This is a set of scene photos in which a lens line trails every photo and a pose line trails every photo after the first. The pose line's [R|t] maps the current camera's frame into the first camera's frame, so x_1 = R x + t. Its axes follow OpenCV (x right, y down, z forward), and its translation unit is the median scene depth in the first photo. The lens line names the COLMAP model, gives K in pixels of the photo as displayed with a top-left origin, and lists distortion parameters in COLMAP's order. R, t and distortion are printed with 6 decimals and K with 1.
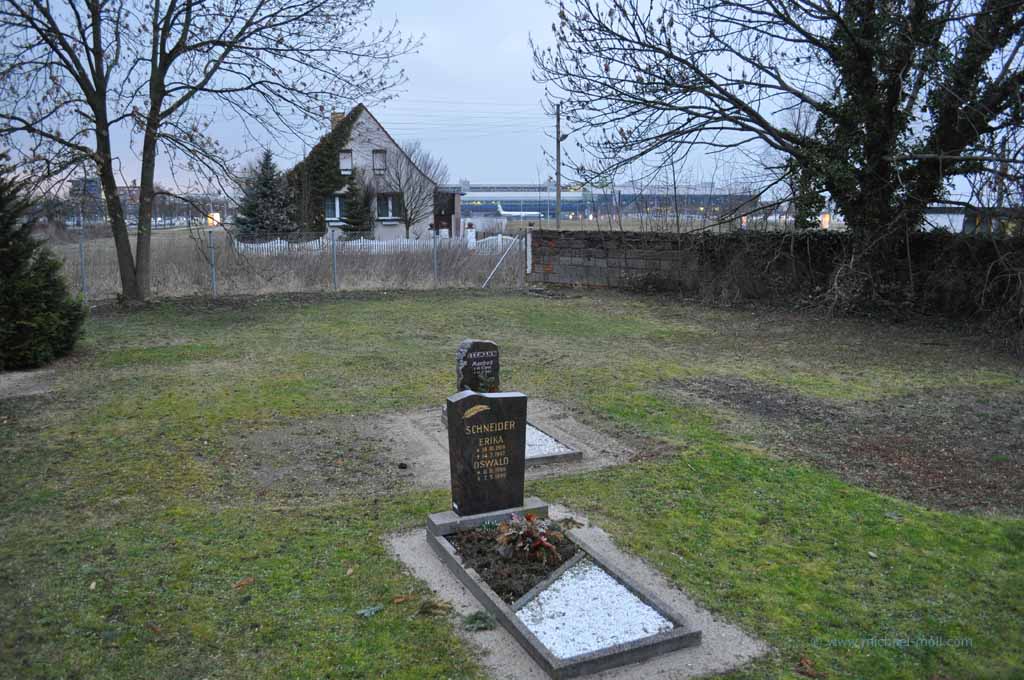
lens RADIAL K [[801.5, 0, 512.0], [0, 801.5, 340.0], [0, 0, 1]] dist [-0.075482, 0.006023]
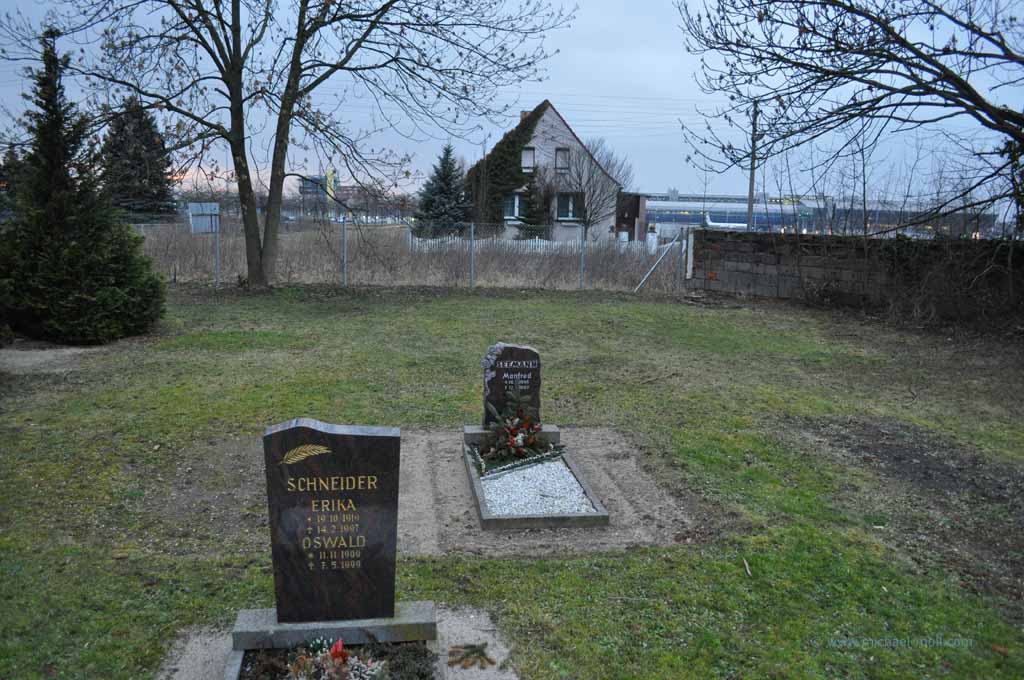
lens RADIAL K [[801.5, 0, 512.0], [0, 801.5, 340.0], [0, 0, 1]] dist [-0.075482, 0.006023]
pose [[0.967185, 0.065053, -0.245605, 0.065931], [-0.067494, 0.997719, -0.001526, -0.001511], [0.244946, 0.018053, 0.969369, 0.124508]]
